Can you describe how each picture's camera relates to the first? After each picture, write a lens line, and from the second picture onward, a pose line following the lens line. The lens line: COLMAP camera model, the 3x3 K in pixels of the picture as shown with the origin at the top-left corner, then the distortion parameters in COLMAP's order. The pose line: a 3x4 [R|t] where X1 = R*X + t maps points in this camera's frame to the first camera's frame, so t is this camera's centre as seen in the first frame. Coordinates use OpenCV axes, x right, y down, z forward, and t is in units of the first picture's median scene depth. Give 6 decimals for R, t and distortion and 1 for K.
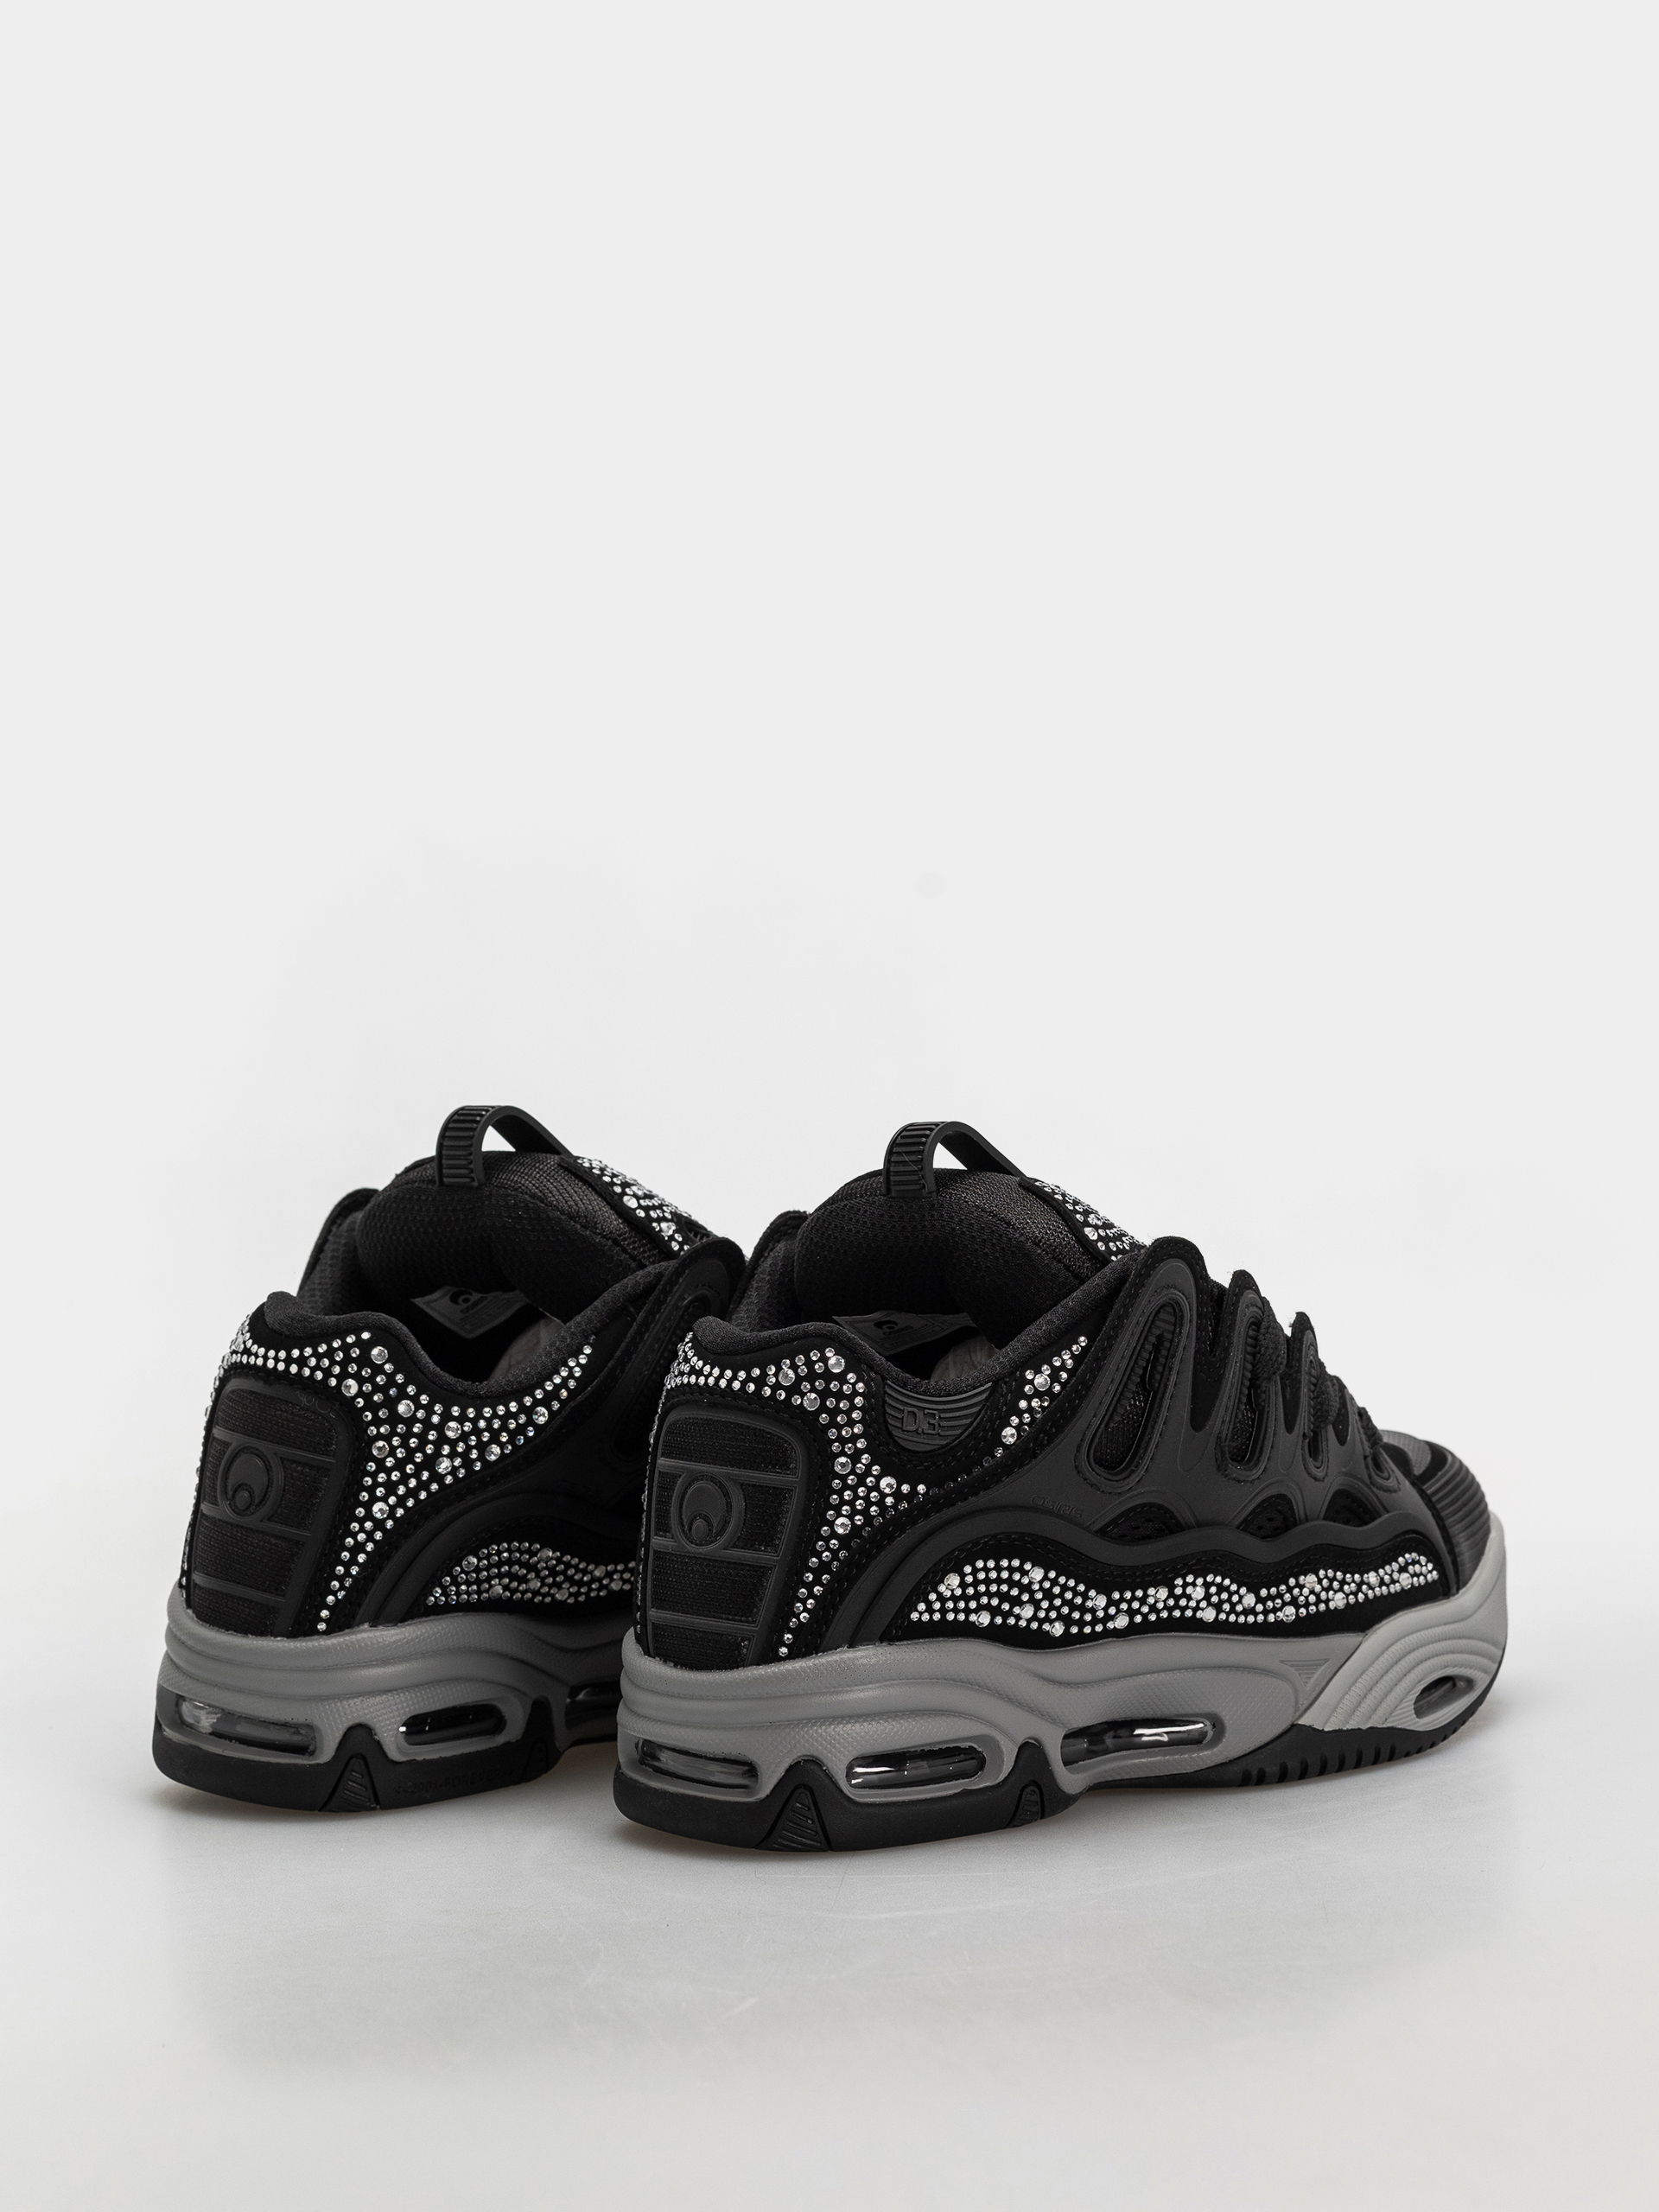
lens RADIAL K [[6468.2, 0, 829.5], [0, 6468.2, 1106.0], [0, 0, 1]] dist [0.483112, -0.327698]
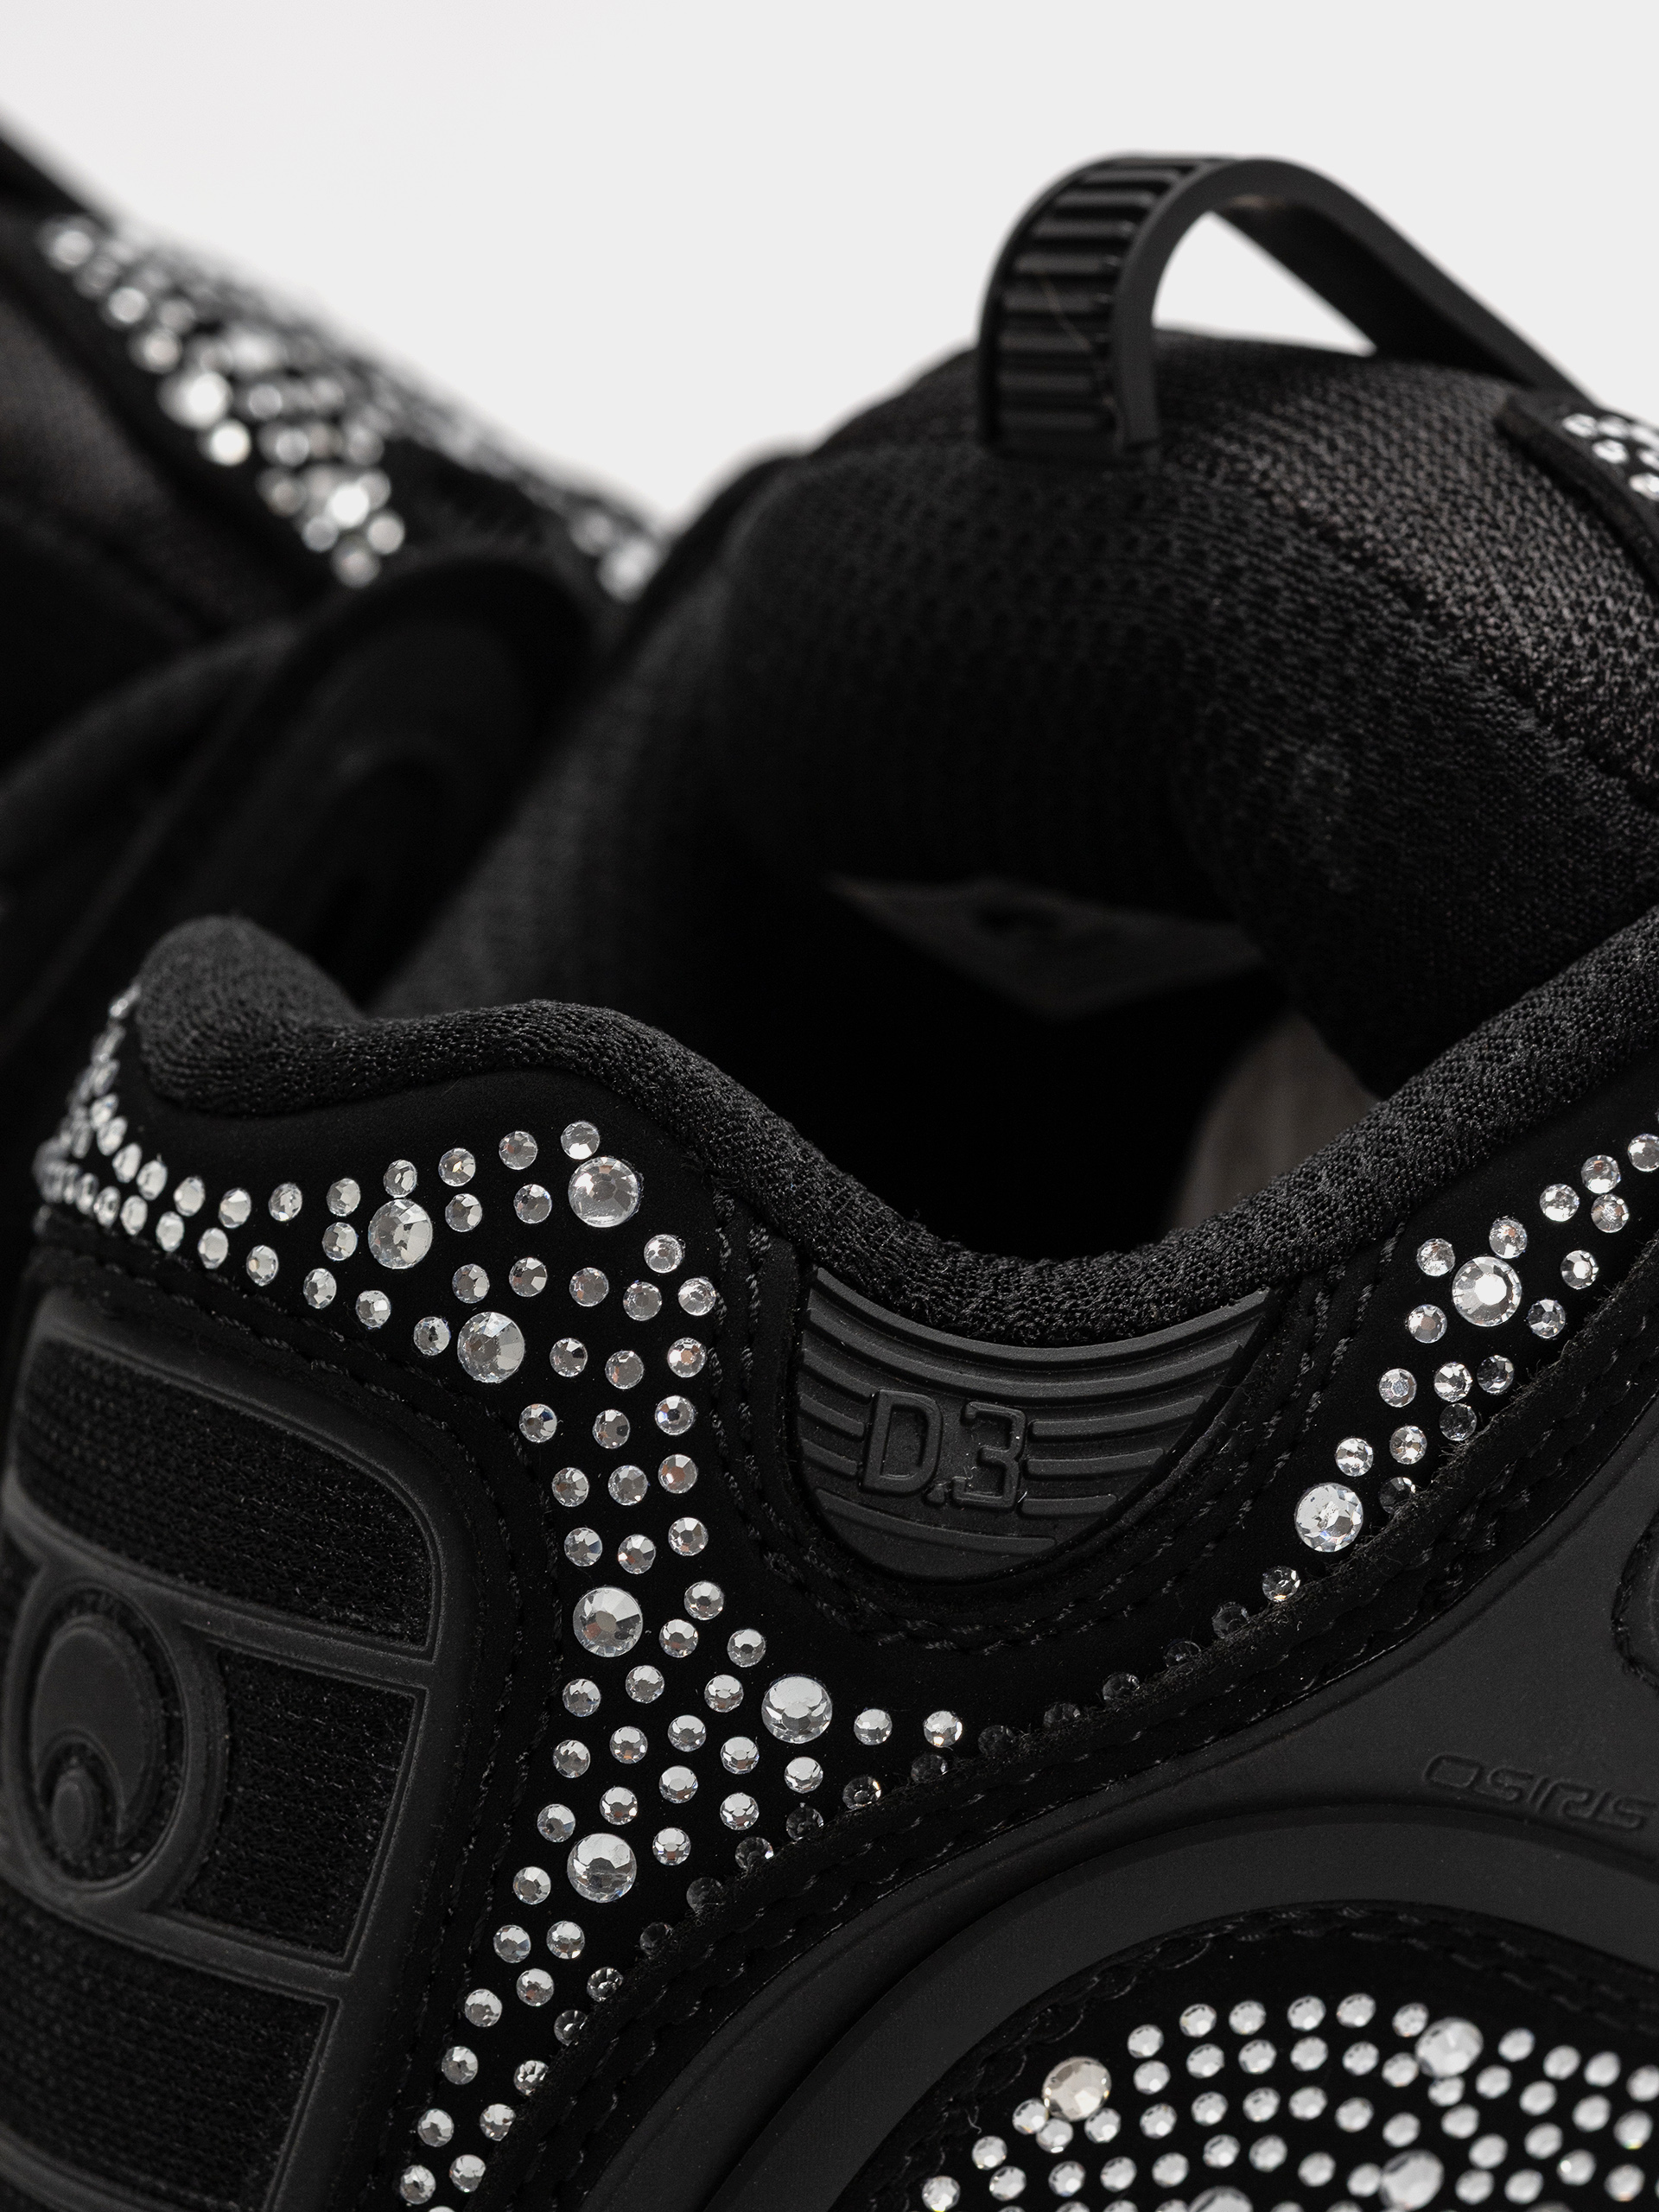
lens RADIAL K [[7967.1, 0, 829.5], [0, 7967.1, 1106.0], [0, 0, 1]] dist [-0.022258, 0.468380]
pose [[0.986274, 0.048407, -0.157859, 0.054981], [-0.025217, 0.989004, 0.145720, -0.006036], [0.163177, -0.139739, 0.976651, 0.714264]]
